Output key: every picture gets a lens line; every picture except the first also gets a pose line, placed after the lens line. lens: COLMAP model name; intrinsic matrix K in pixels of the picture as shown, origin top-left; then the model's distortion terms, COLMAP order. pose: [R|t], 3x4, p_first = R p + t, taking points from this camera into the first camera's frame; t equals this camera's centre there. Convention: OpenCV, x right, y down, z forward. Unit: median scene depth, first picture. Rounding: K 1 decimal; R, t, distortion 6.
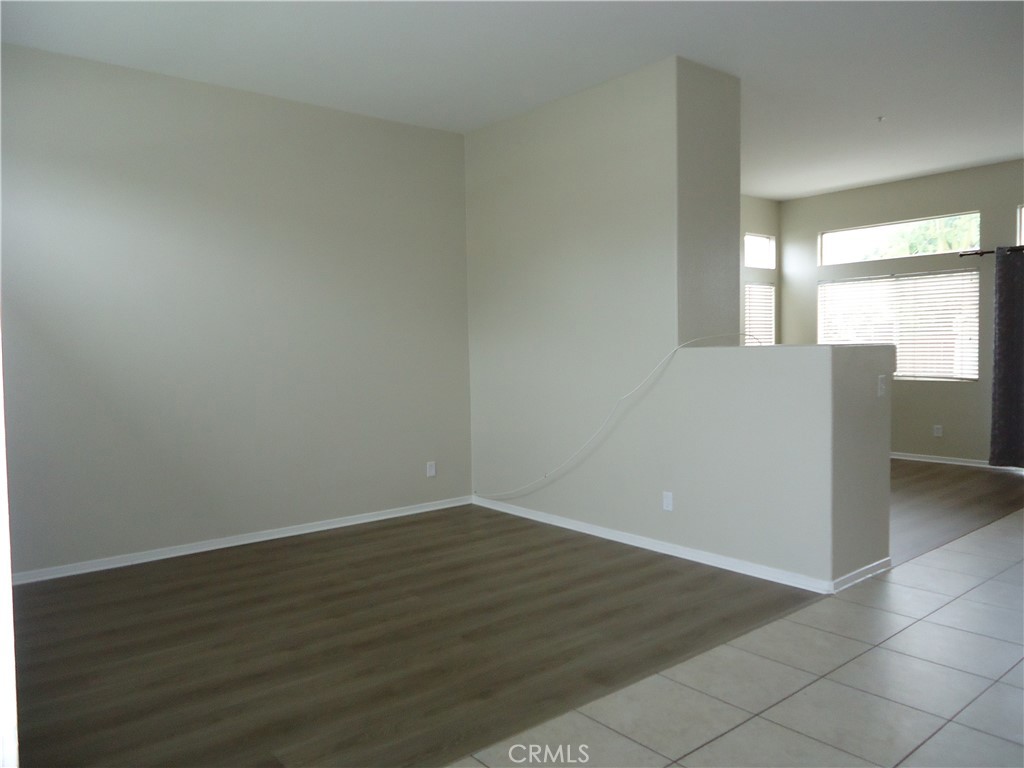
lens RADIAL K [[742.2, 0, 510.4], [0, 742.2, 379.6], [0, 0, 1]] dist [-0.009432, -0.001722]
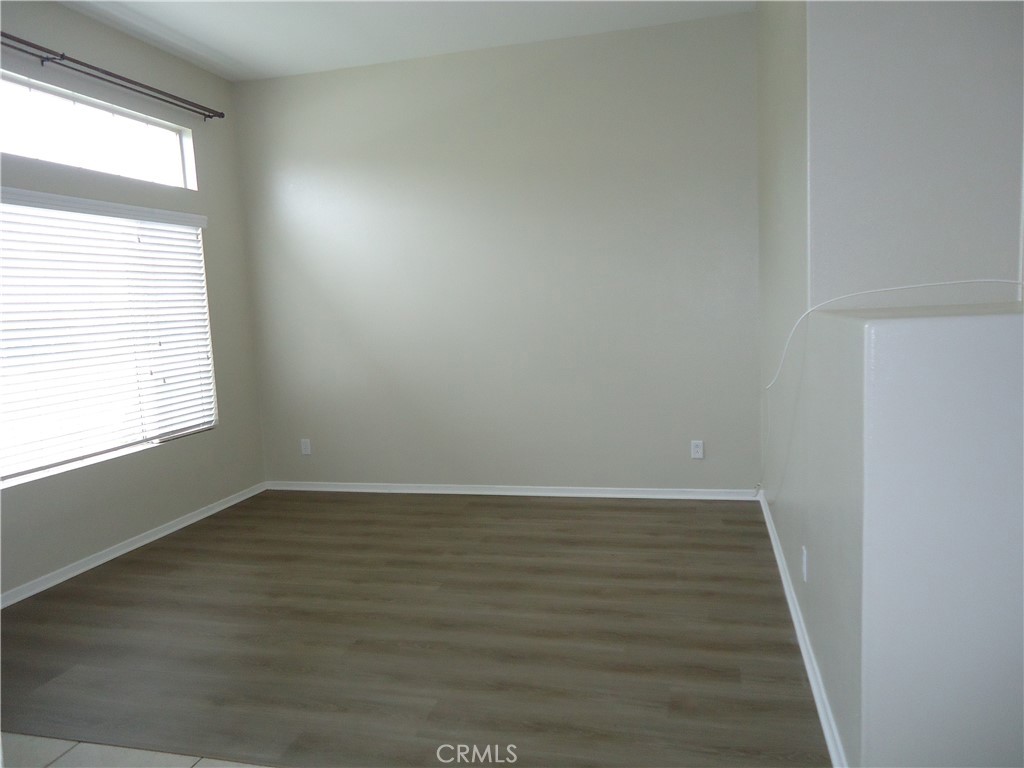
lens RADIAL K [[742.2, 0, 510.4], [0, 742.2, 379.6], [0, 0, 1]] dist [-0.009432, -0.001722]
pose [[0.587060, 0.076563, -0.805915, 0.483634], [0.002112, 0.995369, 0.096100, -0.040522], [0.809541, -0.058118, 0.584179, 0.404129]]
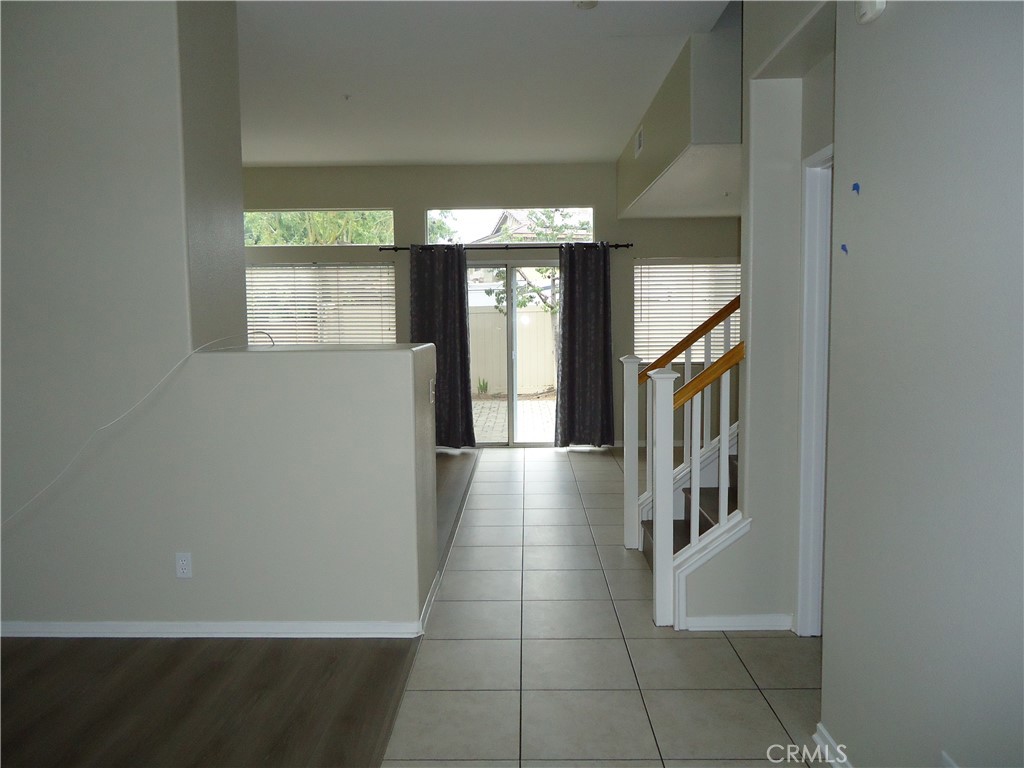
lens RADIAL K [[742.2, 0, 510.4], [0, 742.2, 379.6], [0, 0, 1]] dist [-0.009432, -0.001722]
pose [[0.651143, -0.051737, 0.757190, -0.104431], [0.030834, 0.998653, 0.041720, -0.032533], [-0.758328, -0.003819, 0.651861, 0.257355]]
